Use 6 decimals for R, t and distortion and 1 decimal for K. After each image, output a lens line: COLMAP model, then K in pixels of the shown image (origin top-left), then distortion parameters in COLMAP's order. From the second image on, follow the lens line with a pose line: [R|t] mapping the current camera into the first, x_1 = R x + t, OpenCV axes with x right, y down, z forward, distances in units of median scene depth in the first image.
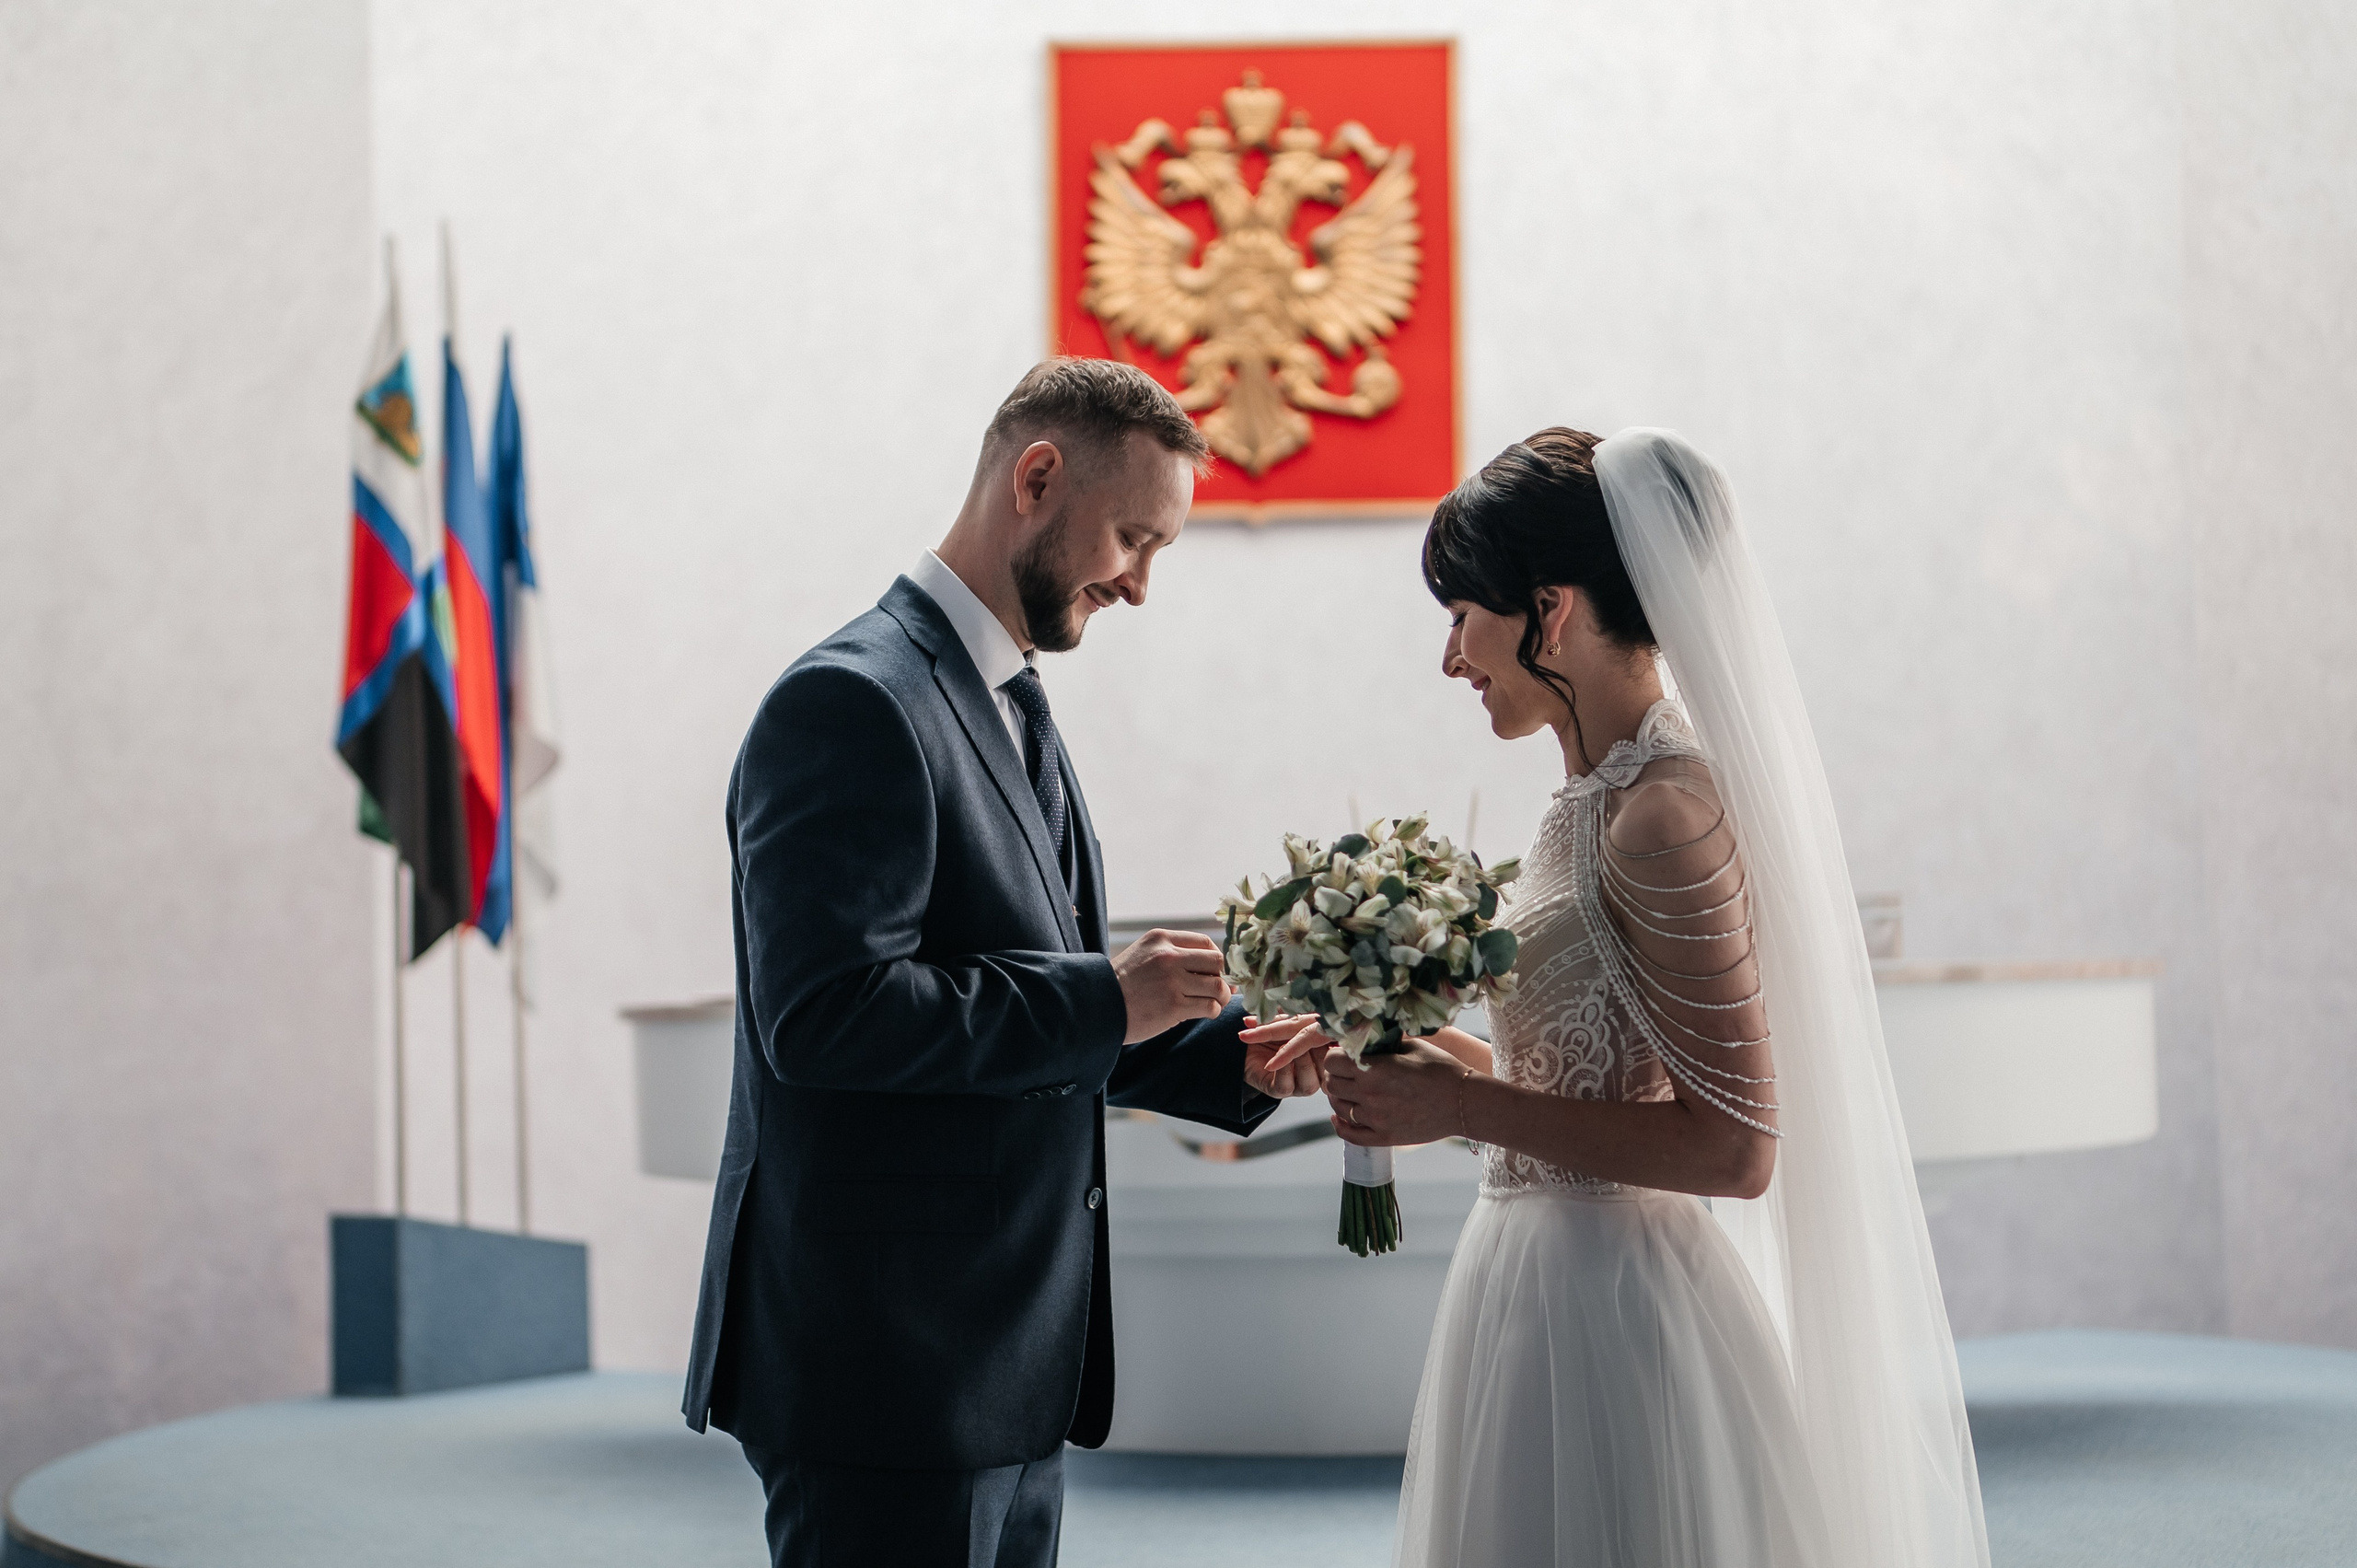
lens RADIAL K [[3438.0, 0, 1176.1], [0, 3438.0, 798.9], [0, 0, 1]] dist [-0.065437, 0.698459]
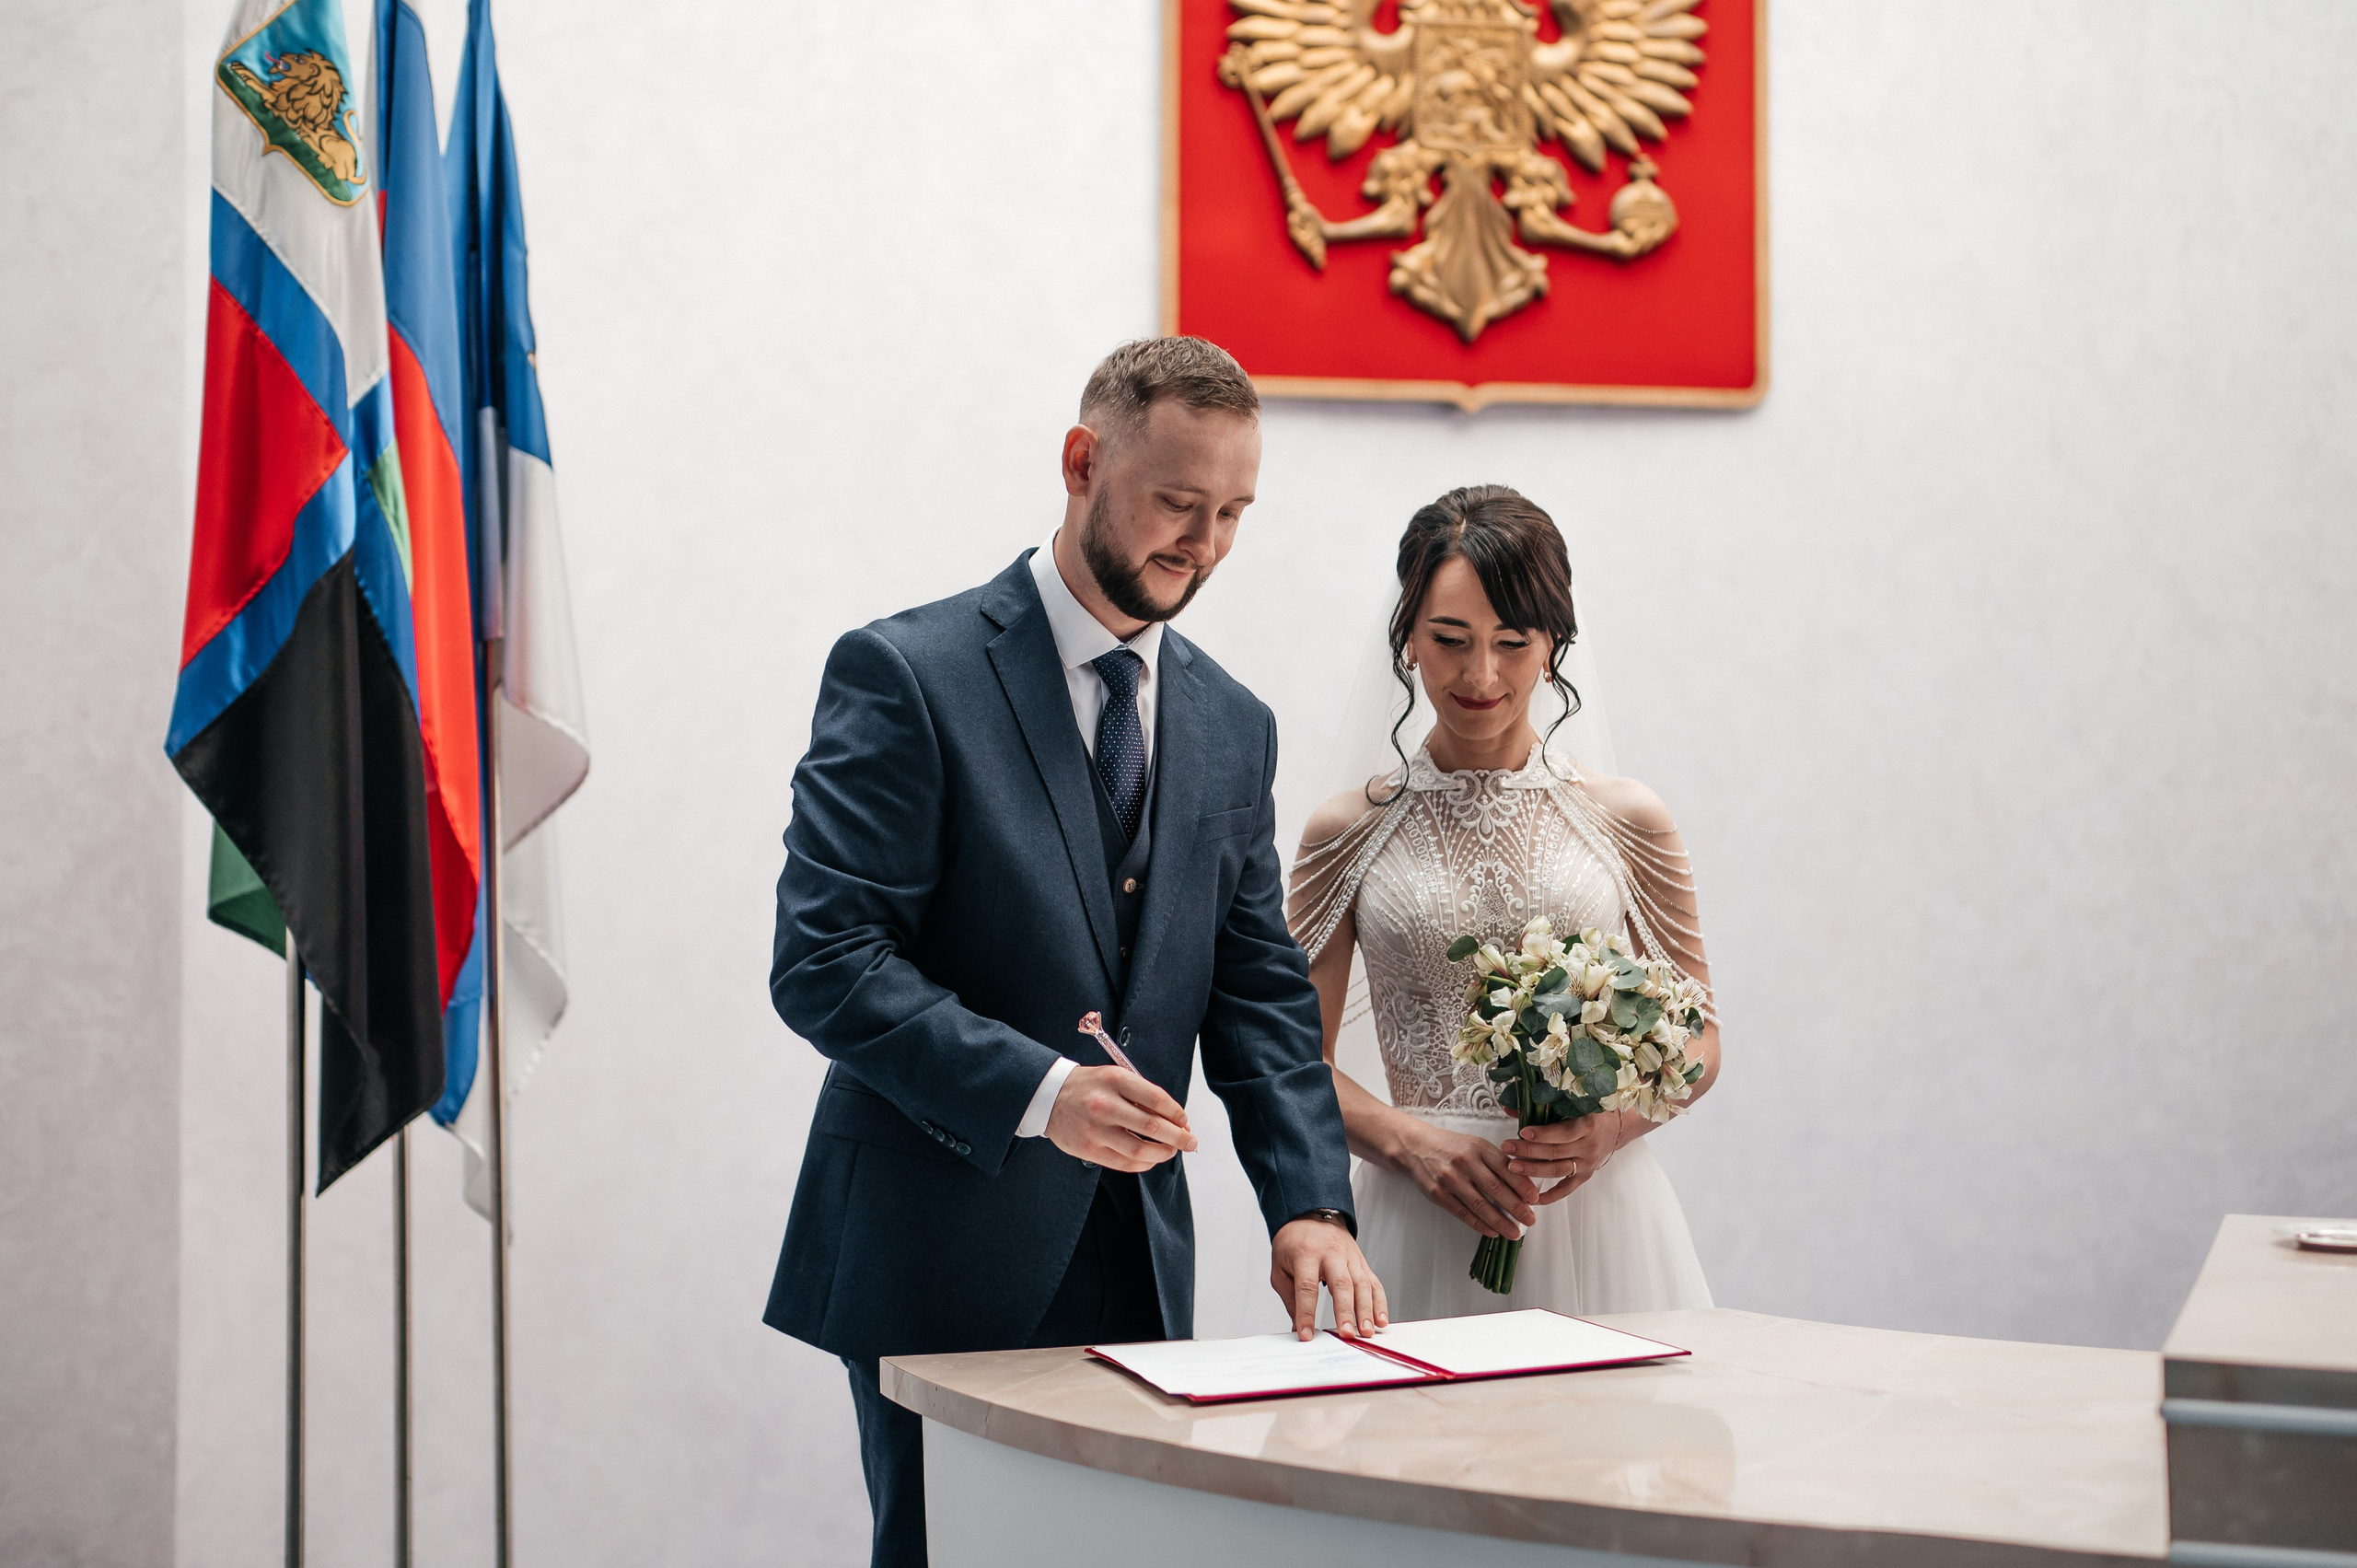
lens RADIAL K [[3206.7, 0, 1175.9], [0, 3206.7, 757.6], [0, 0, 1]] dist [-0.065644, 0.695675]
pose [[0.989820, 0.019043, 0.141045, -0.121682], [-0.020325, 0.999764, 0.007656, -0.015099], [-0.140866, -0.010445, 0.989974, 0.379948]]
